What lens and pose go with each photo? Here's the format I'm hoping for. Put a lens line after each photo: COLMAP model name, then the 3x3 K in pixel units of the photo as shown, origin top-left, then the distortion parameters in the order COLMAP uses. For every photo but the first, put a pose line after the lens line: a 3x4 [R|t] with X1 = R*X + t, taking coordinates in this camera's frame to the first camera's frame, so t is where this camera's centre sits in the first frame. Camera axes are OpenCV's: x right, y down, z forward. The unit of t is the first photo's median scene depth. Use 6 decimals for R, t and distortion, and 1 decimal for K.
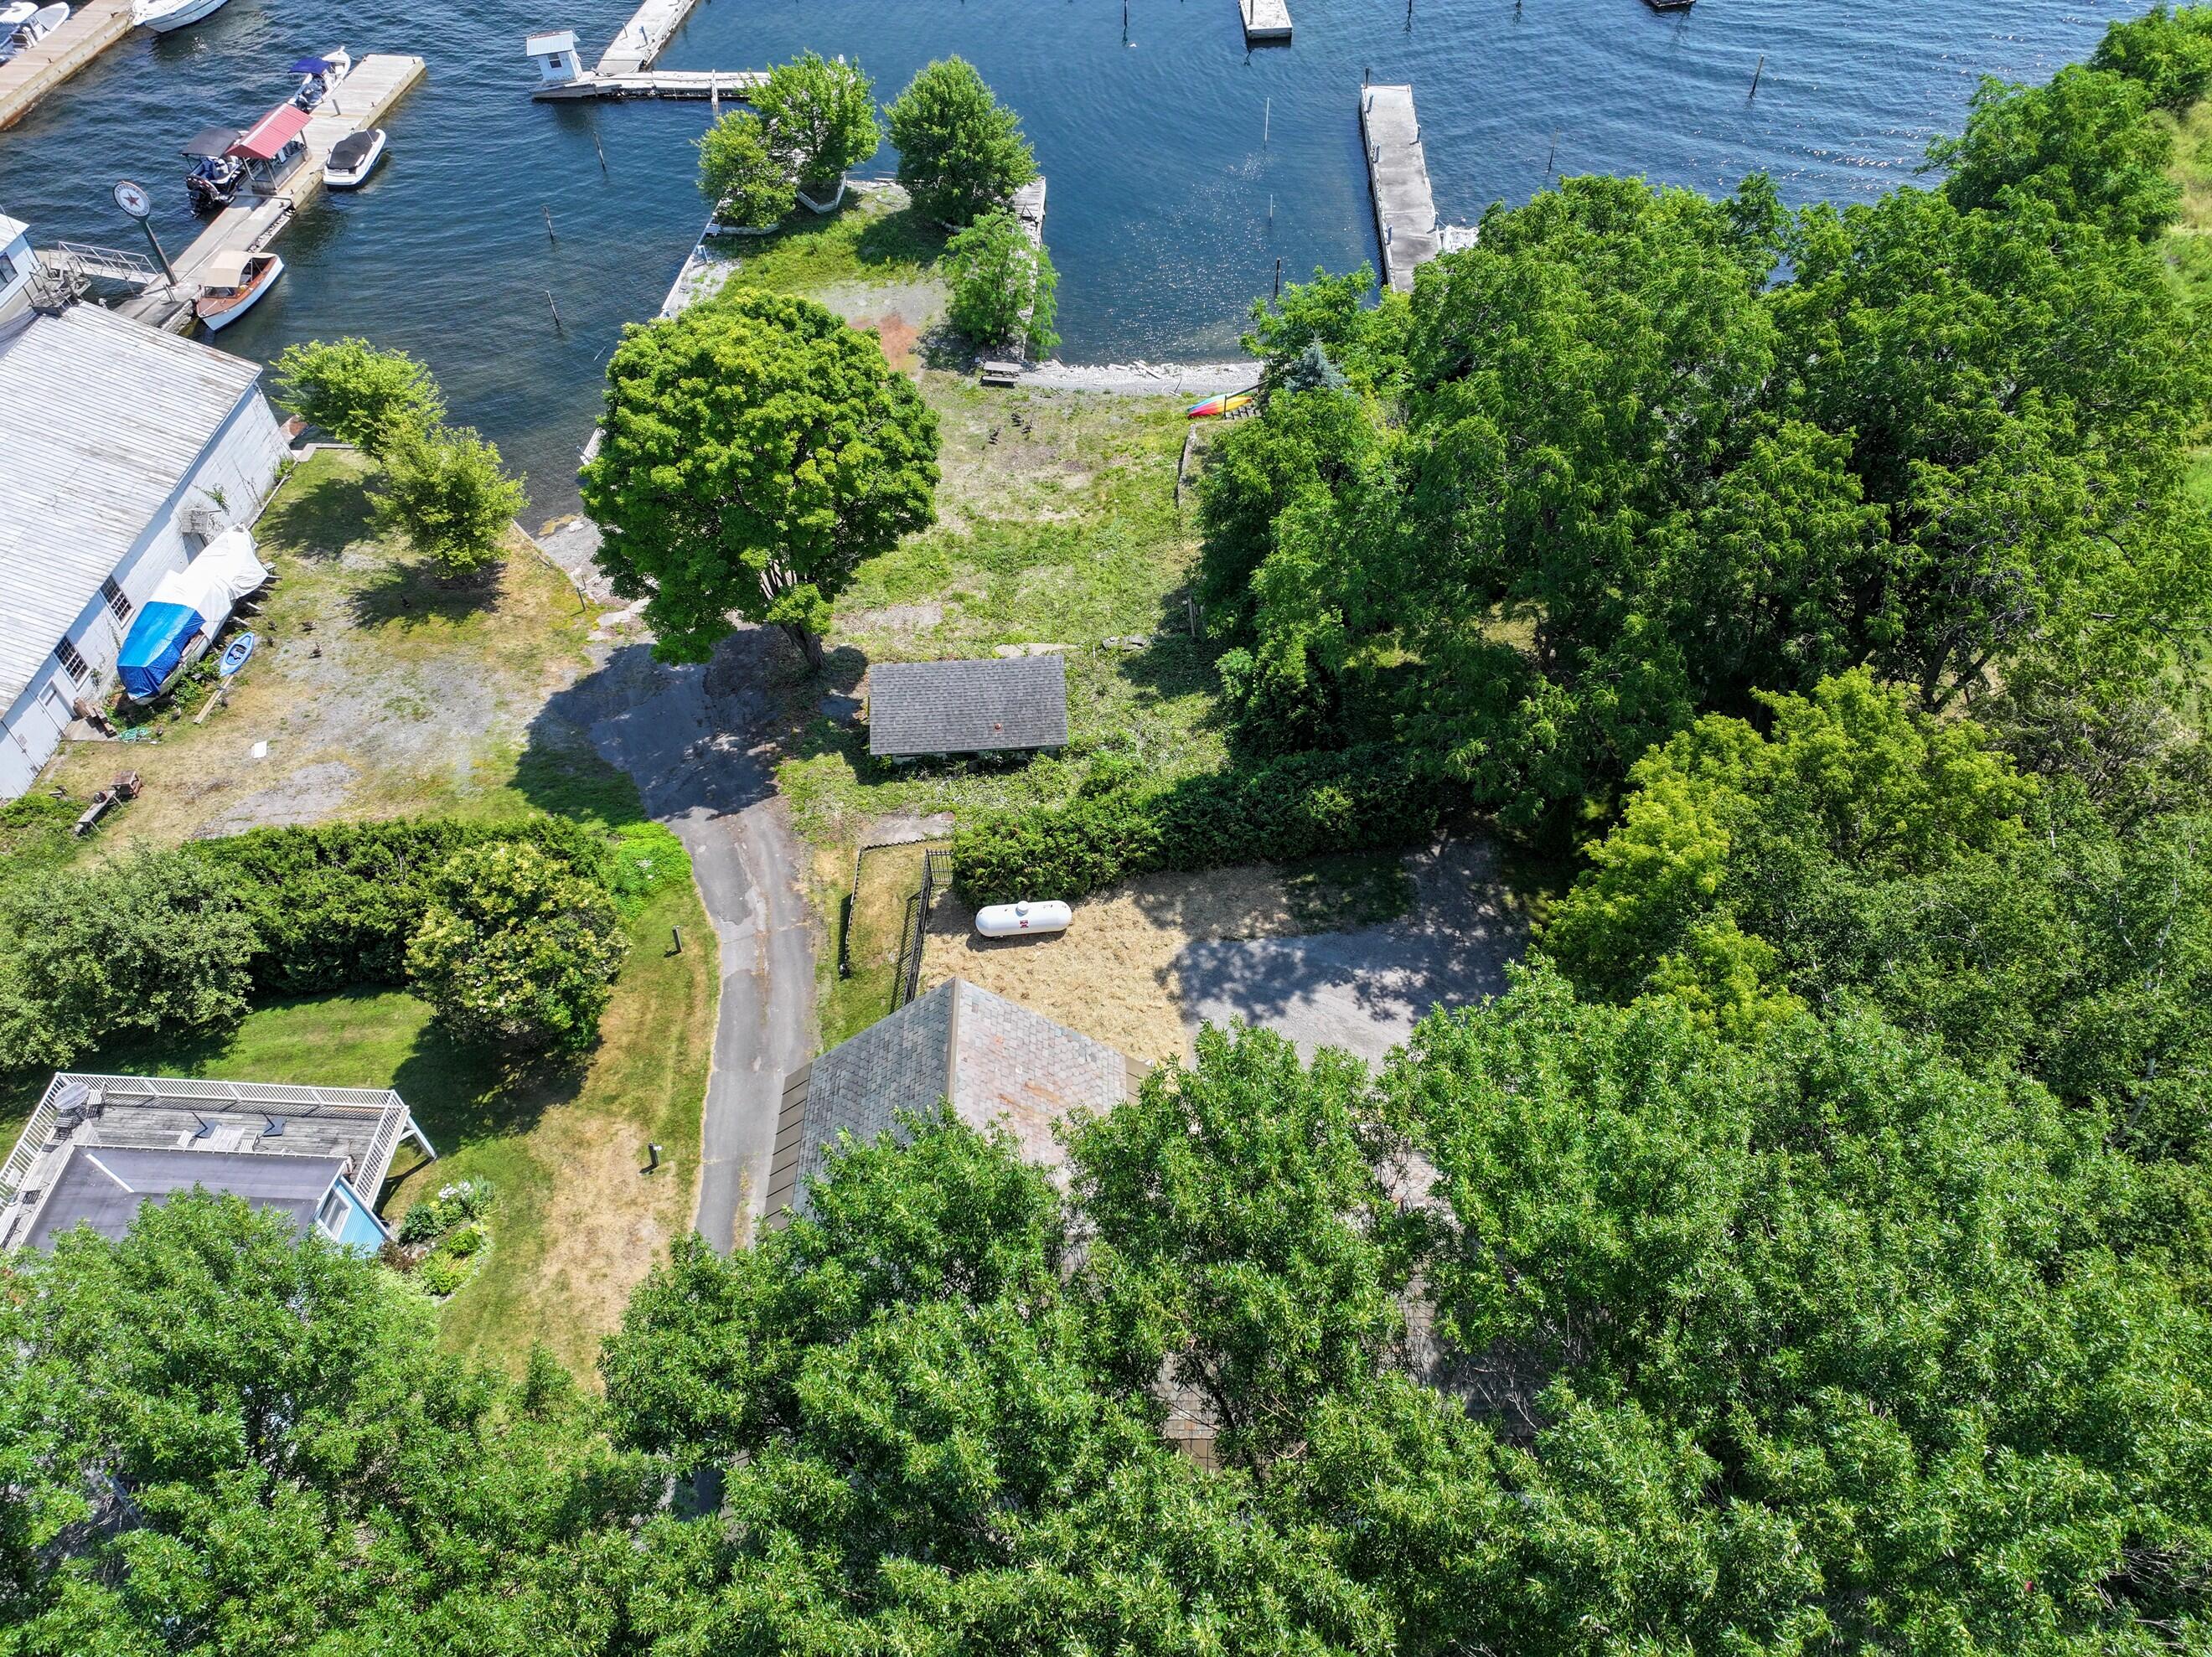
lens RADIAL K [[1559.2, 0, 1120.6], [0, 1559.2, 827.3], [0, 0, 1]] dist [-0.005102, 0.022835]
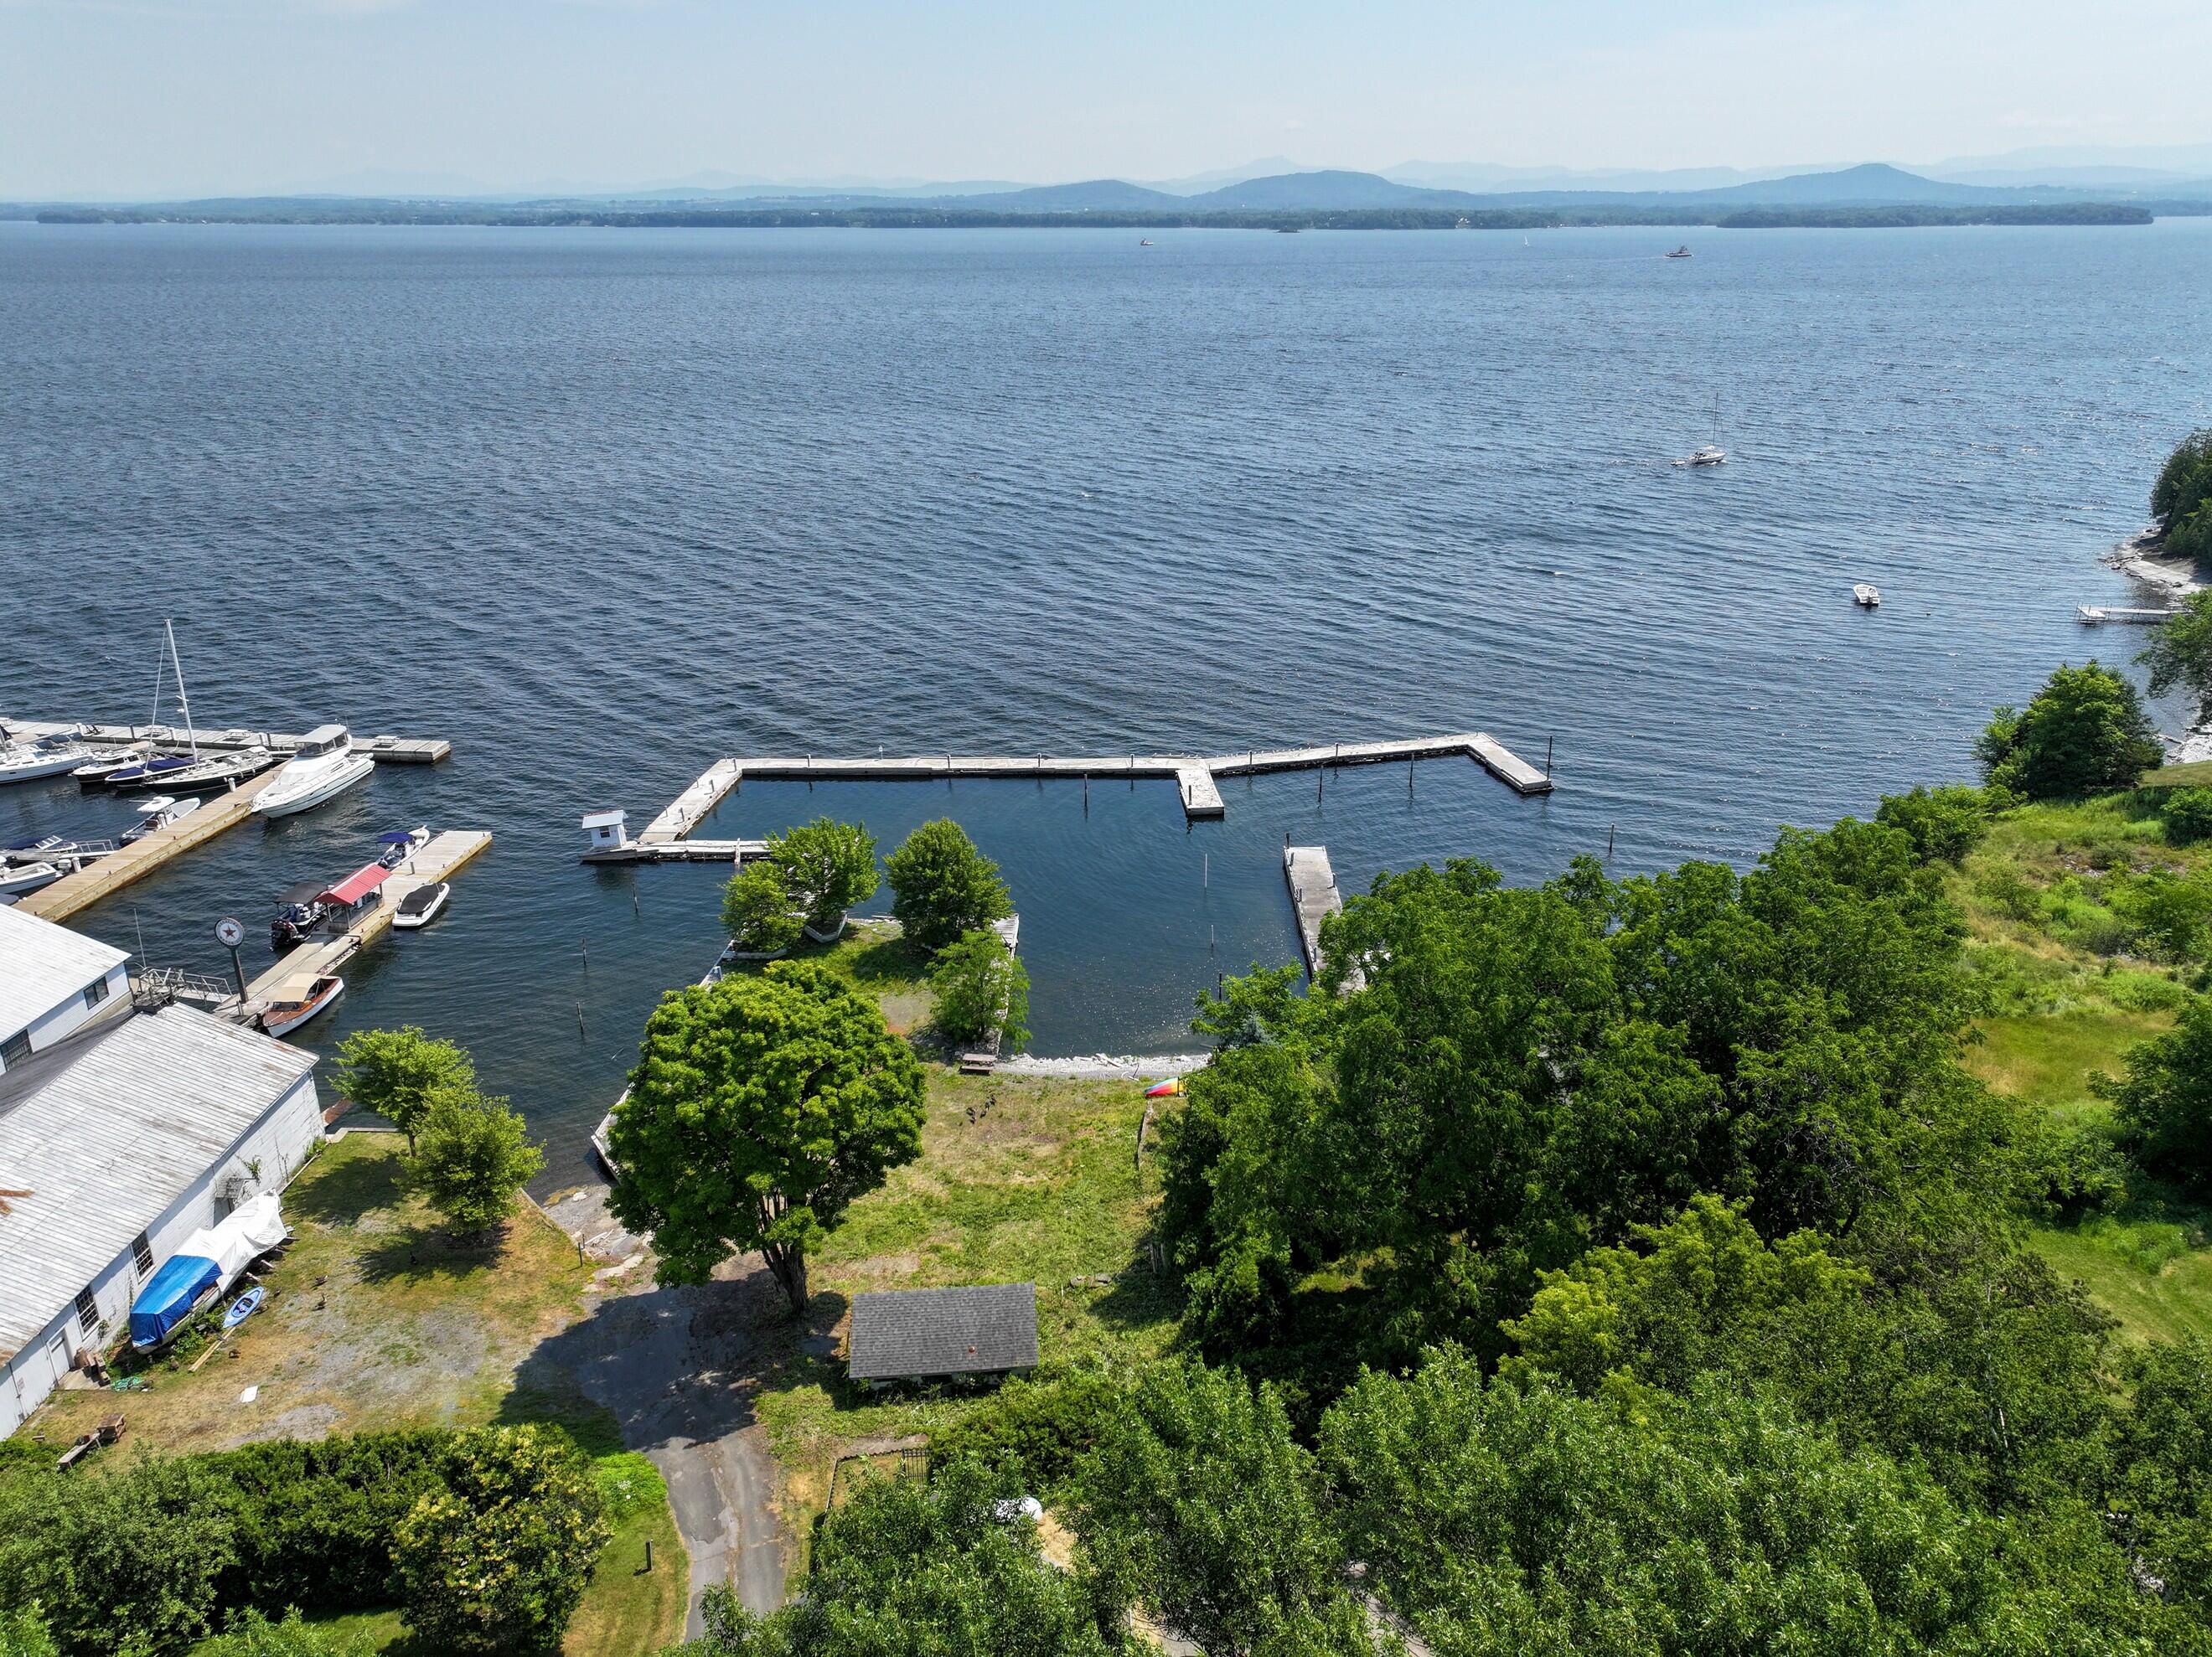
lens RADIAL K [[1559.2, 0, 1120.6], [0, 1559.2, 827.3], [0, 0, 1]] dist [-0.005102, 0.022835]
pose [[0.999622, -0.004709, 0.027105, -0.004690], [0.016836, 0.883928, -0.467319, 0.109228], [-0.021758, 0.467599, 0.883673, -0.094578]]
